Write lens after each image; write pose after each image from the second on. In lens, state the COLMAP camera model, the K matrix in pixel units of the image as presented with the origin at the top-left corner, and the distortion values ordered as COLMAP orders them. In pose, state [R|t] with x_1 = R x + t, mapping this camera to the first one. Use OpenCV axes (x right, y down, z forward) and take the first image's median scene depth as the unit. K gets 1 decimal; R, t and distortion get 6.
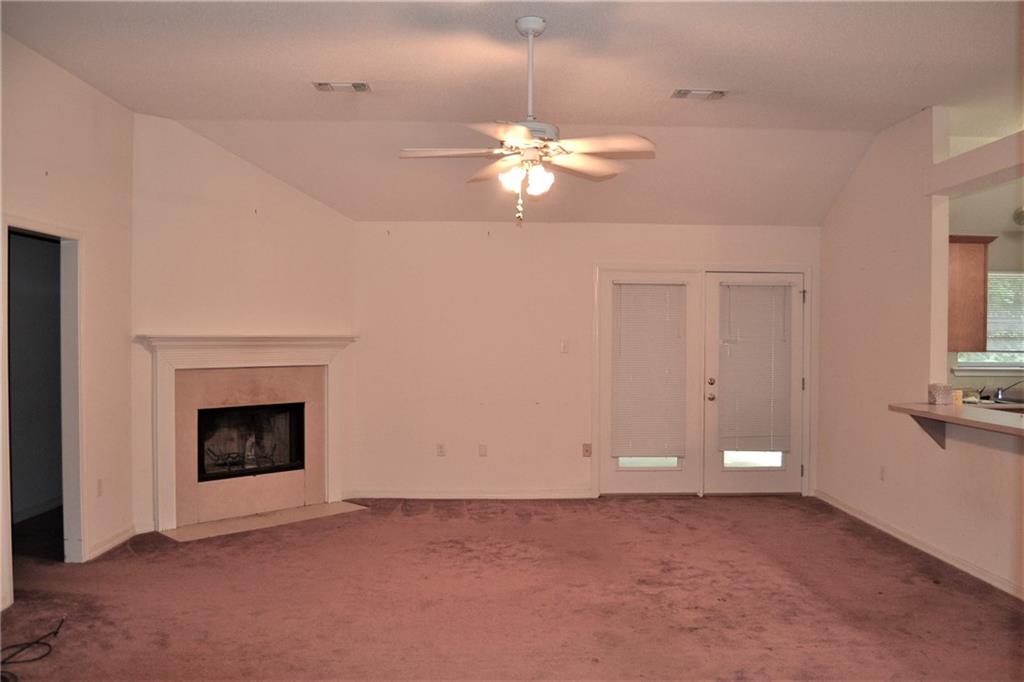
lens RADIAL K [[820.1, 0, 516.3], [0, 820.1, 338.7], [0, 0, 1]] dist [-0.097741, 0.046106]
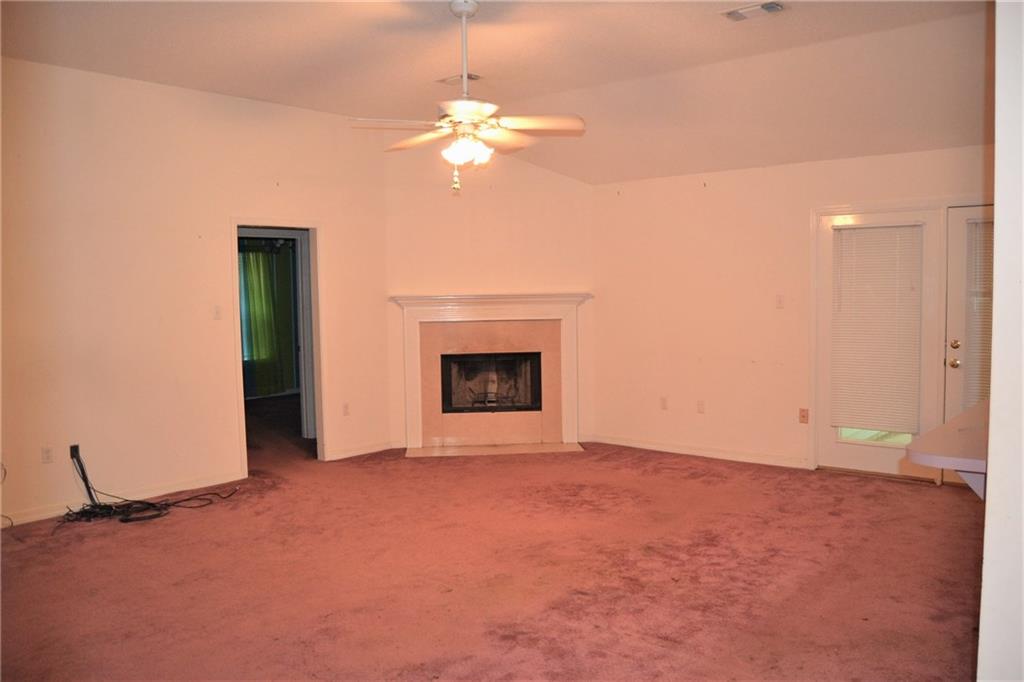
lens RADIAL K [[820.1, 0, 515.8], [0, 820.1, 342.4], [0, 0, 1]] dist [-0.097741, 0.046106]
pose [[0.738024, 0.027691, -0.674206, 0.511994], [0.015892, 0.998167, 0.058394, -0.002389], [0.674588, -0.053810, 0.736231, 0.147660]]
